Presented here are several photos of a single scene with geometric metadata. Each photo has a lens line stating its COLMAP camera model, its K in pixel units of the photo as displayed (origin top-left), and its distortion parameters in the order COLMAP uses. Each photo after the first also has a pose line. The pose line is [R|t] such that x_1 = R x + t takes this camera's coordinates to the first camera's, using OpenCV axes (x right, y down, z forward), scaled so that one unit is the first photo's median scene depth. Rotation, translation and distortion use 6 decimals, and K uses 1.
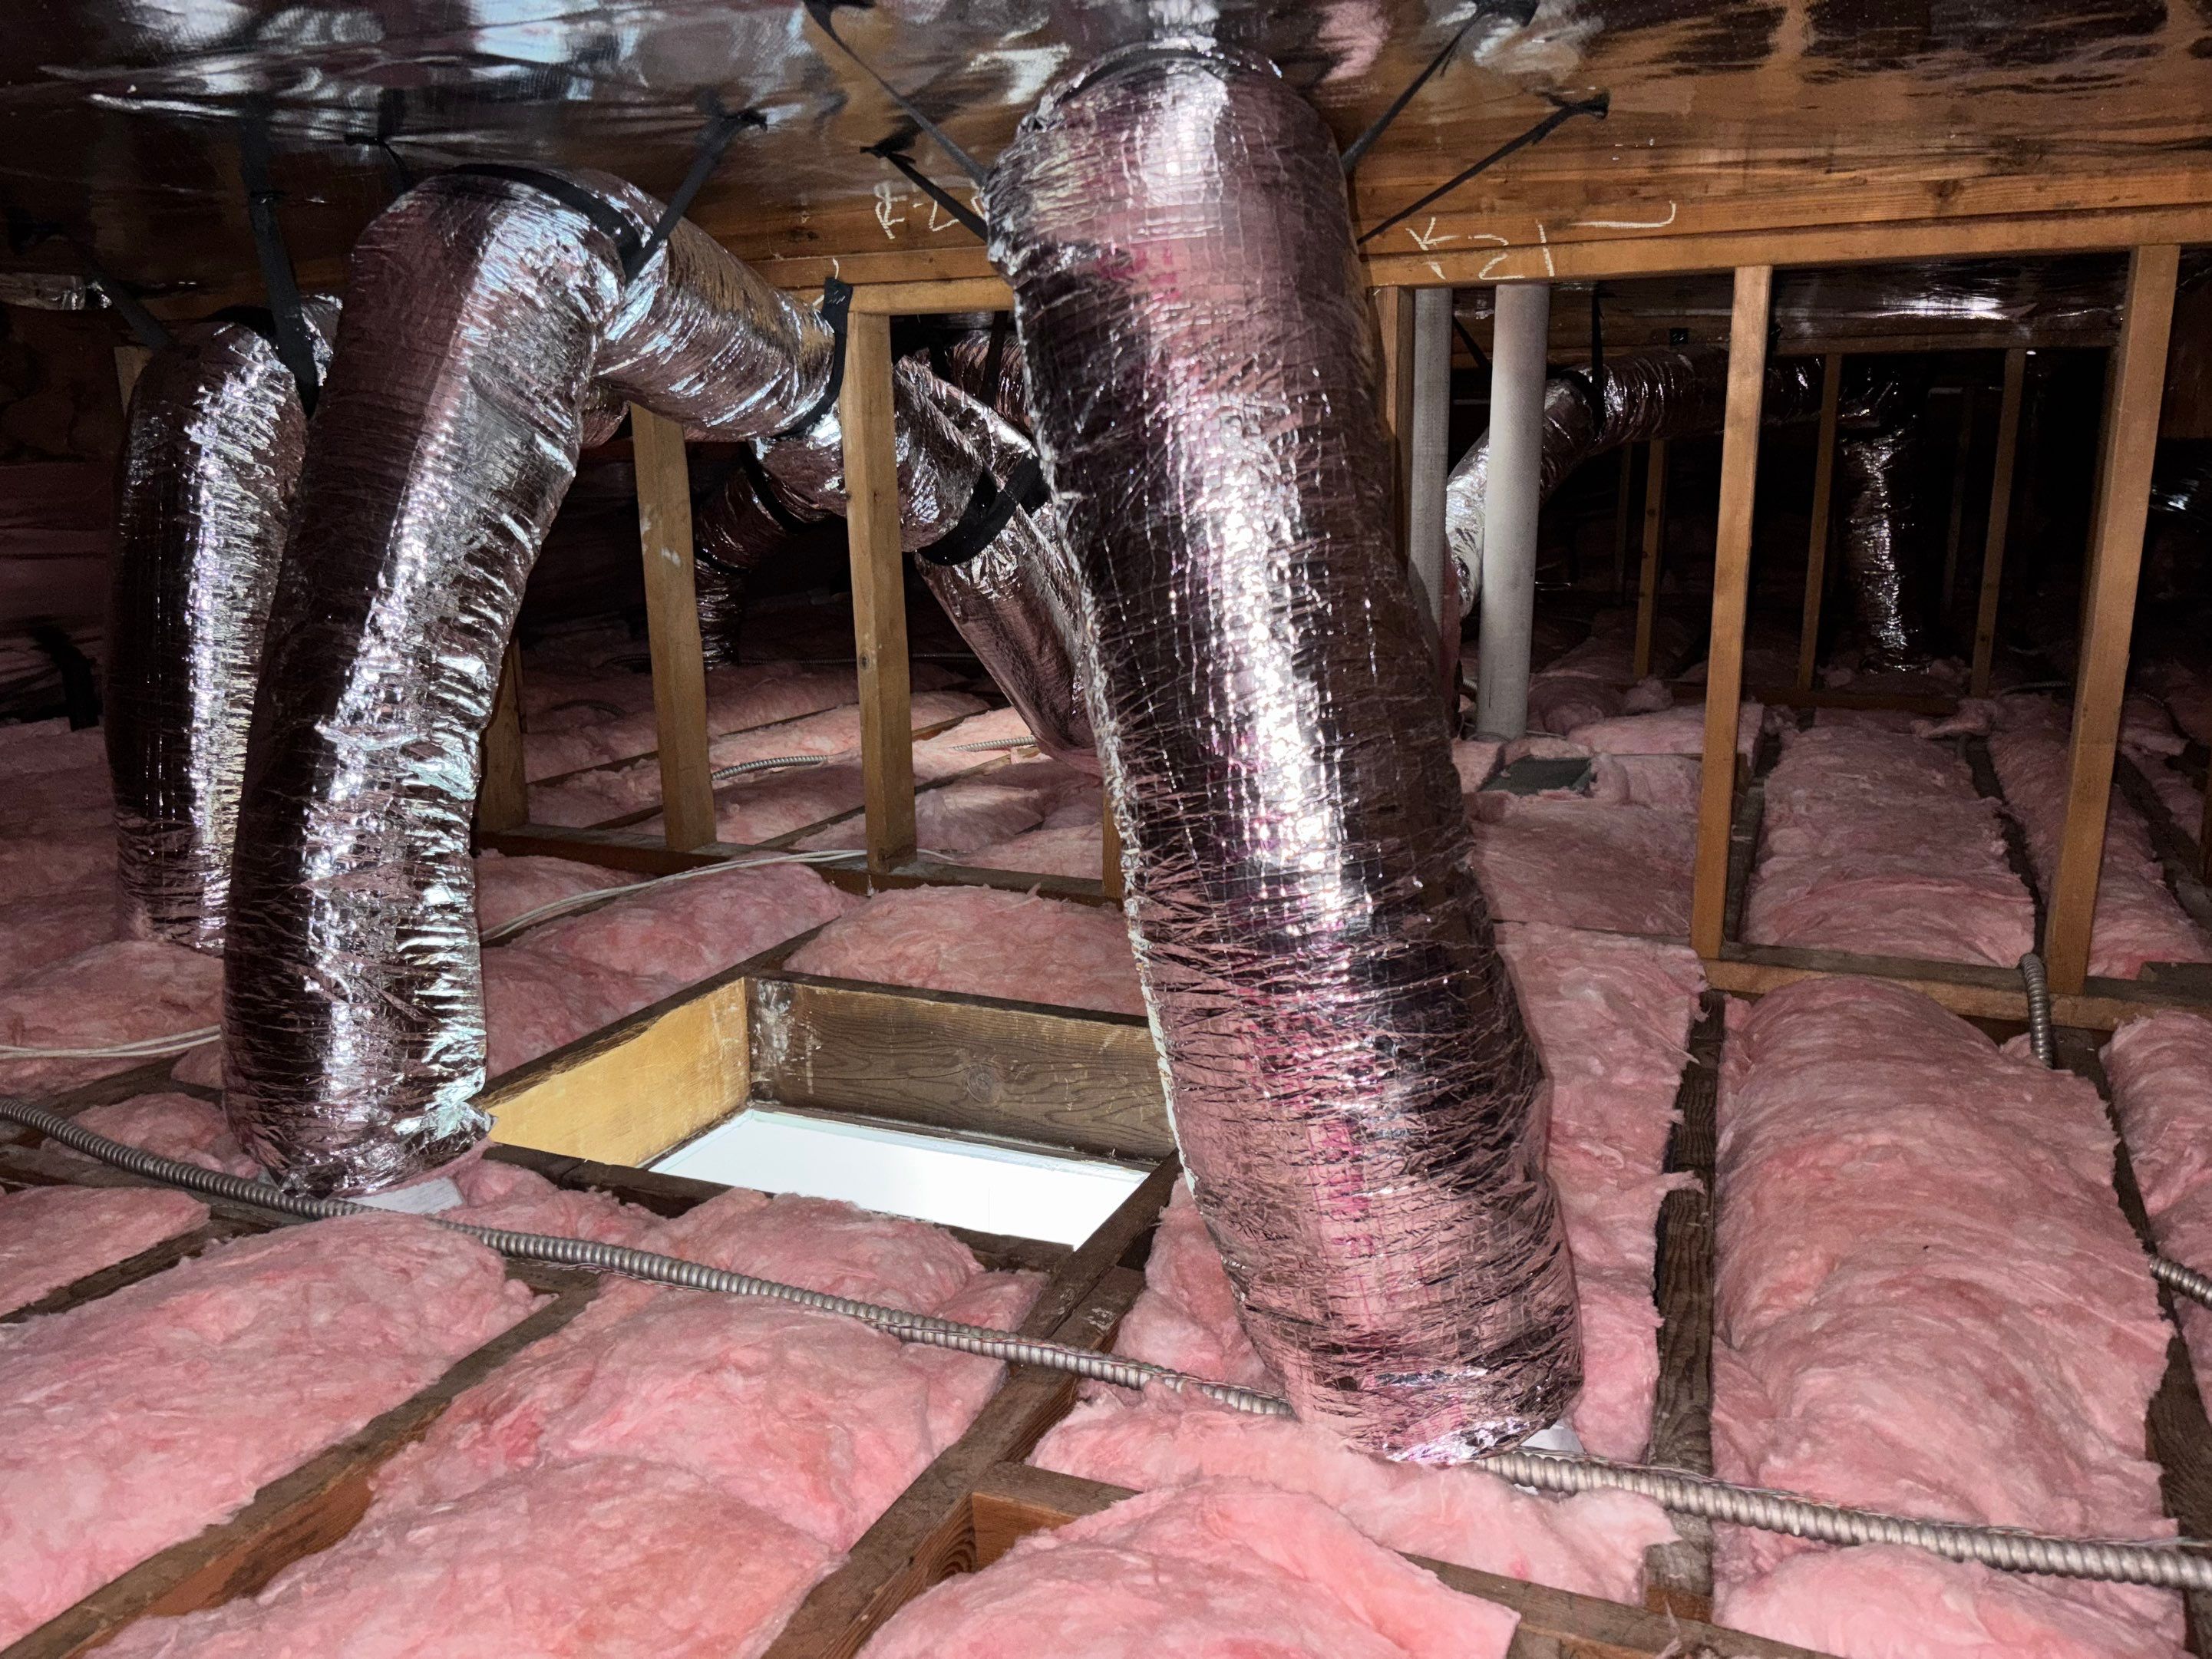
lens RADIAL K [[1681.4, 0, 1070.6], [0, 1681.4, 823.7], [0, 0, 1]] dist [0.046846, -0.061051]
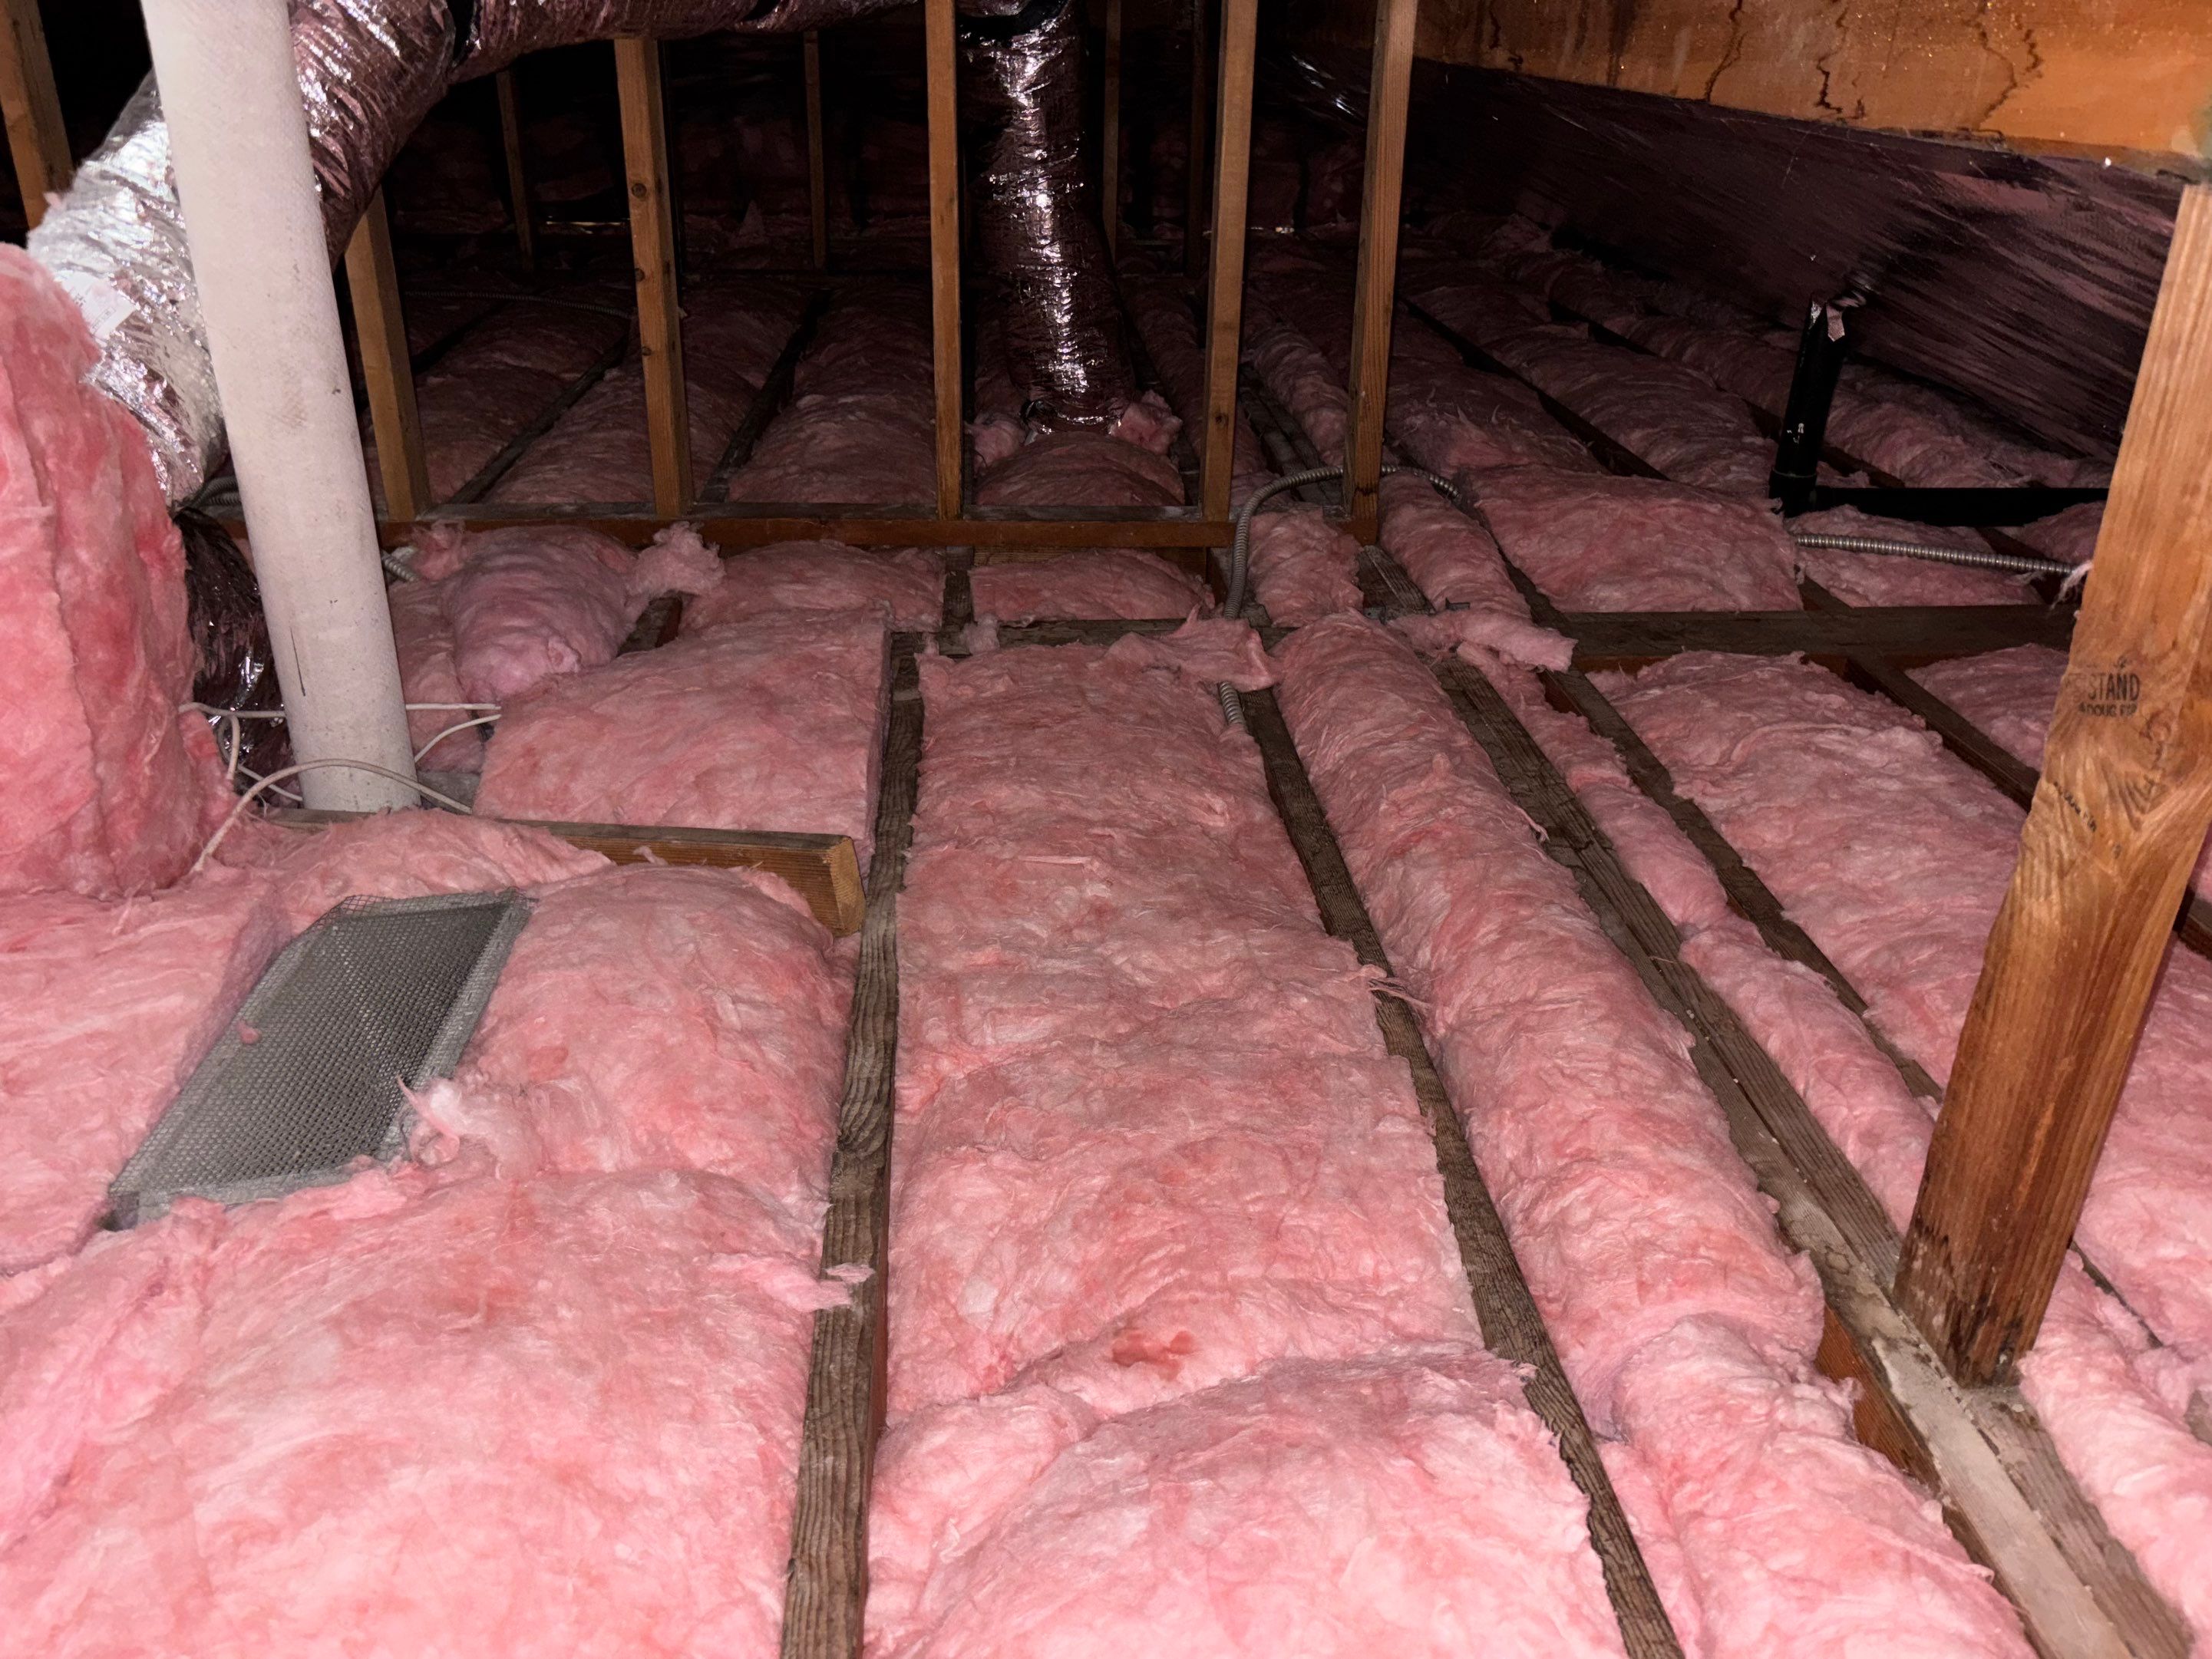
lens RADIAL K [[1681.4, 0, 1094.9], [0, 1681.4, 803.7], [0, 0, 1]] dist [0.046846, -0.061051]
pose [[0.879590, -0.184053, 0.438686, 0.203232], [0.078327, 0.965572, 0.248062, -0.119638], [-0.469240, -0.183832, 0.863724, 0.455302]]
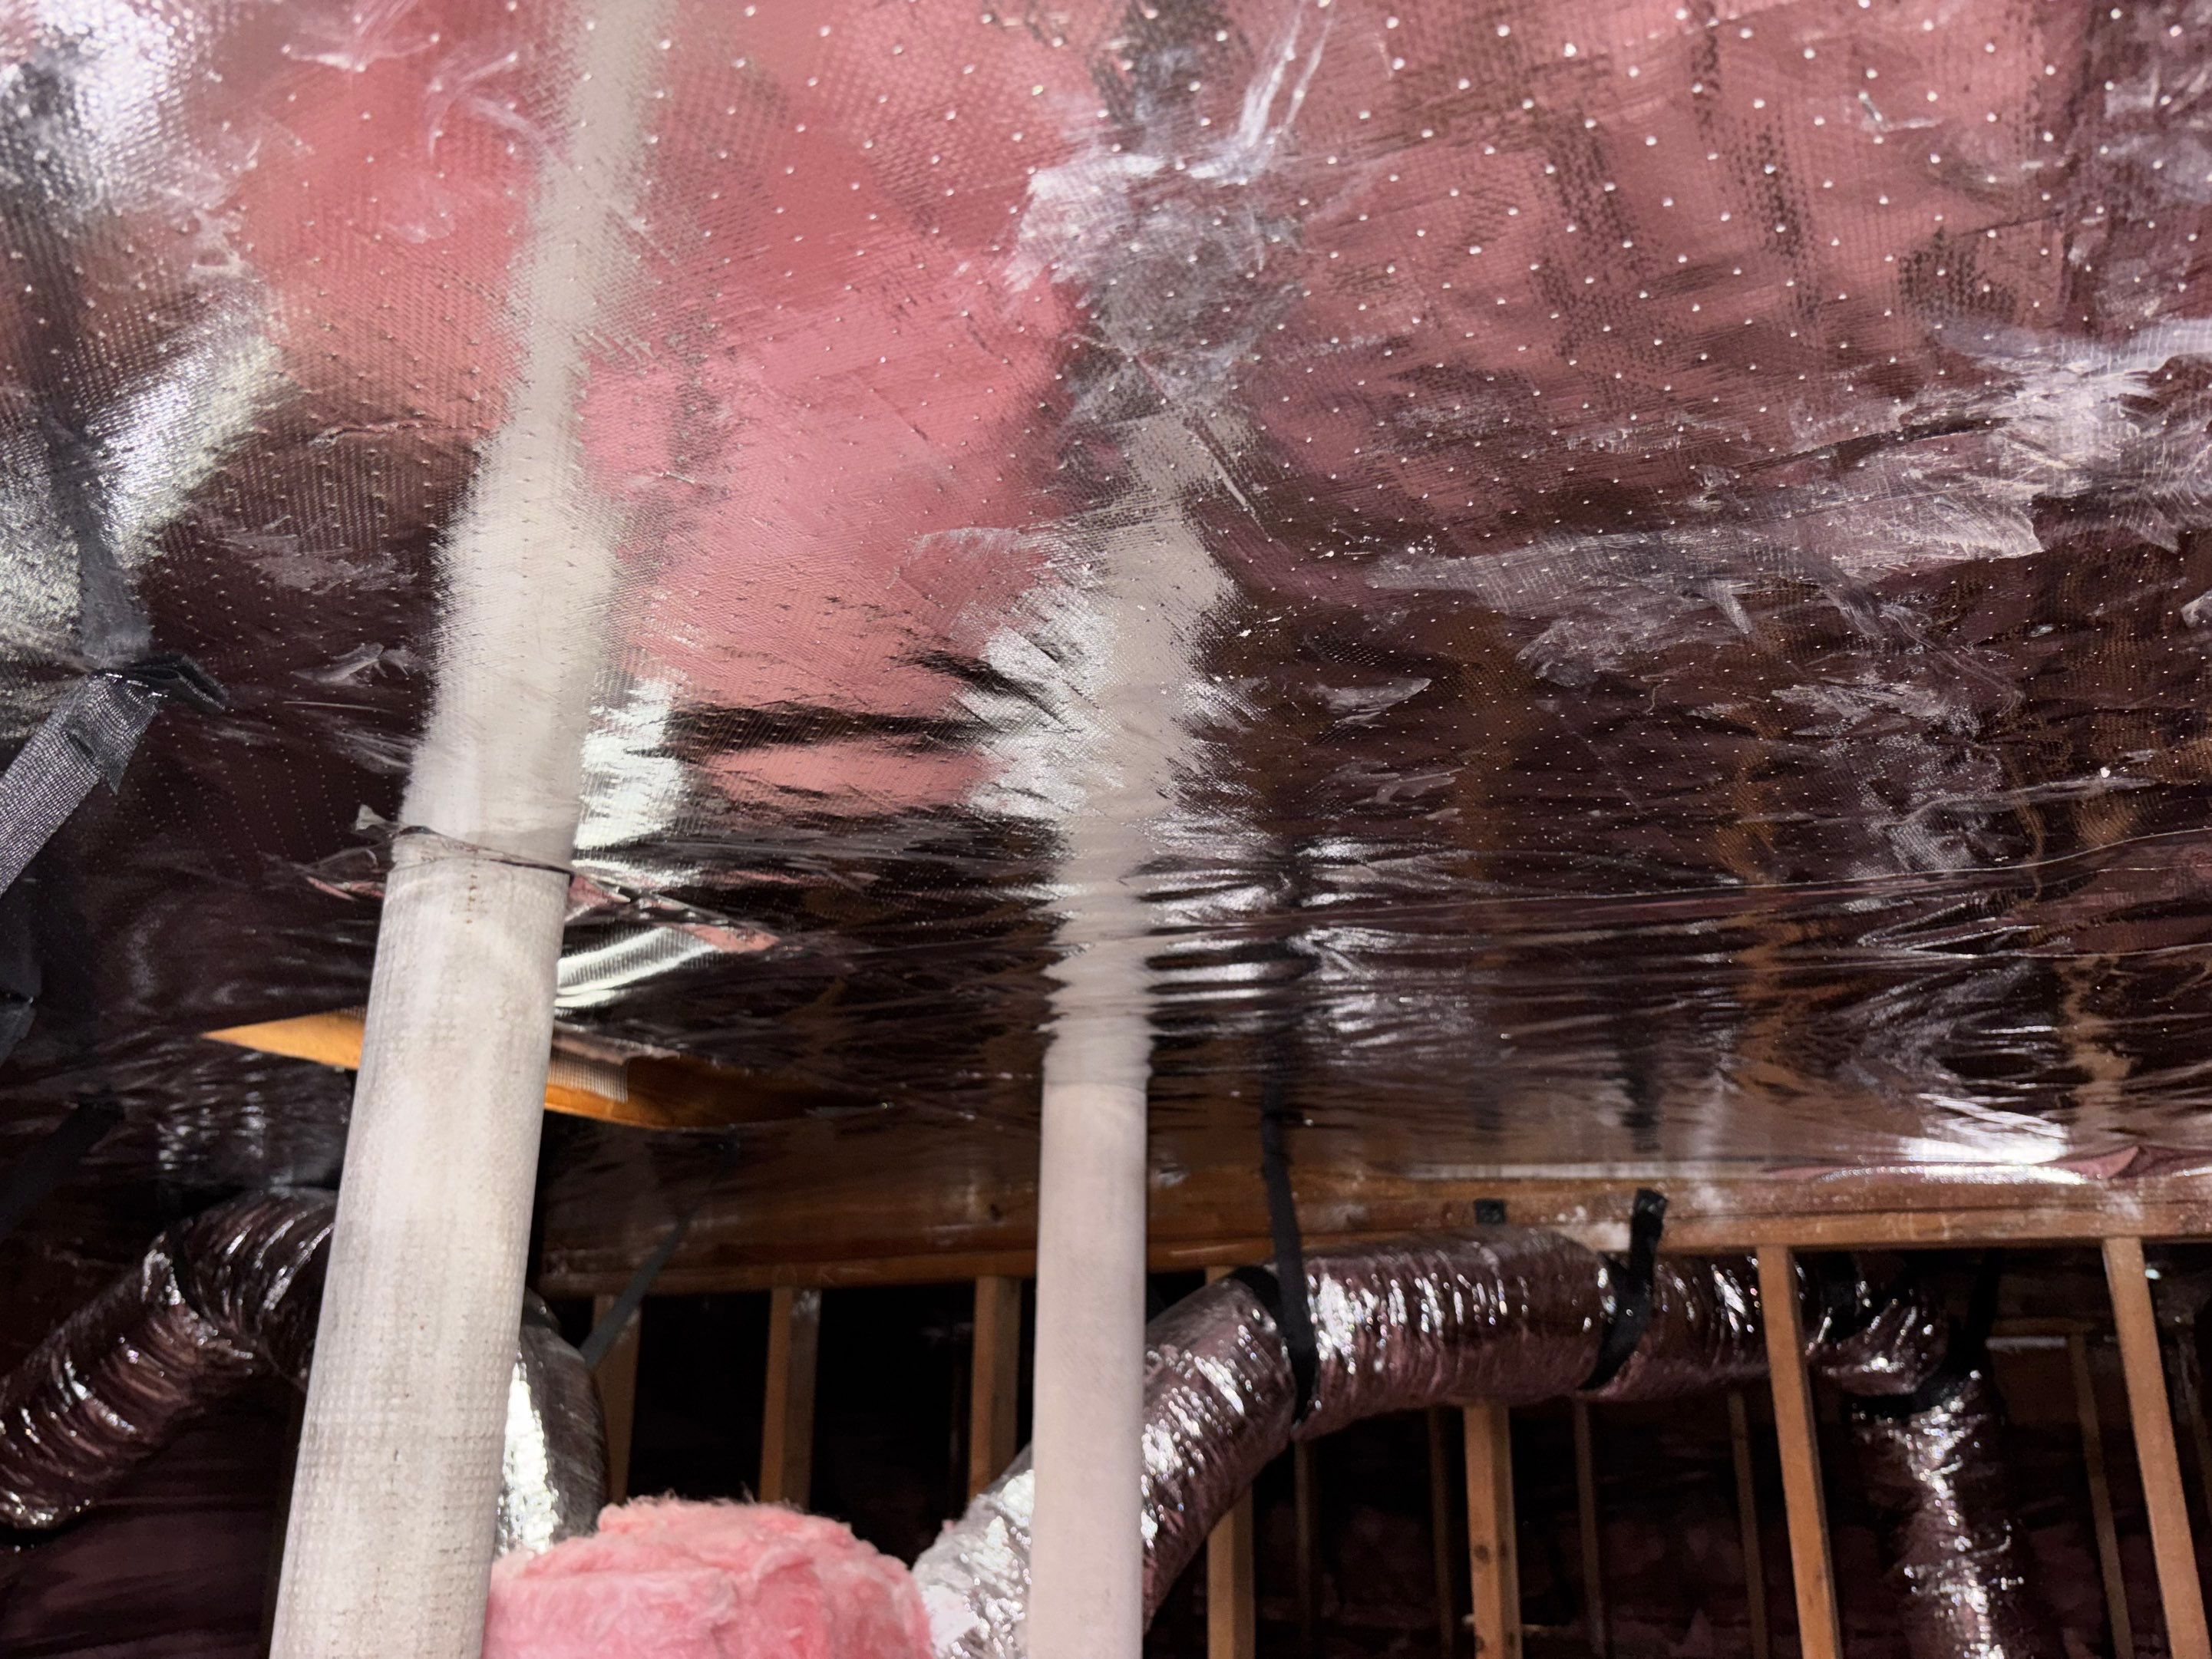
lens RADIAL K [[1681.4, 0, 1104.0], [0, 1681.4, 810.0], [0, 0, 1]] dist [0.046846, -0.061051]
pose [[0.999289, 0.004783, -0.037393, 0.243625], [-0.023747, 0.850246, -0.525850, -0.102667], [0.029278, 0.526365, 0.849755, 0.440771]]
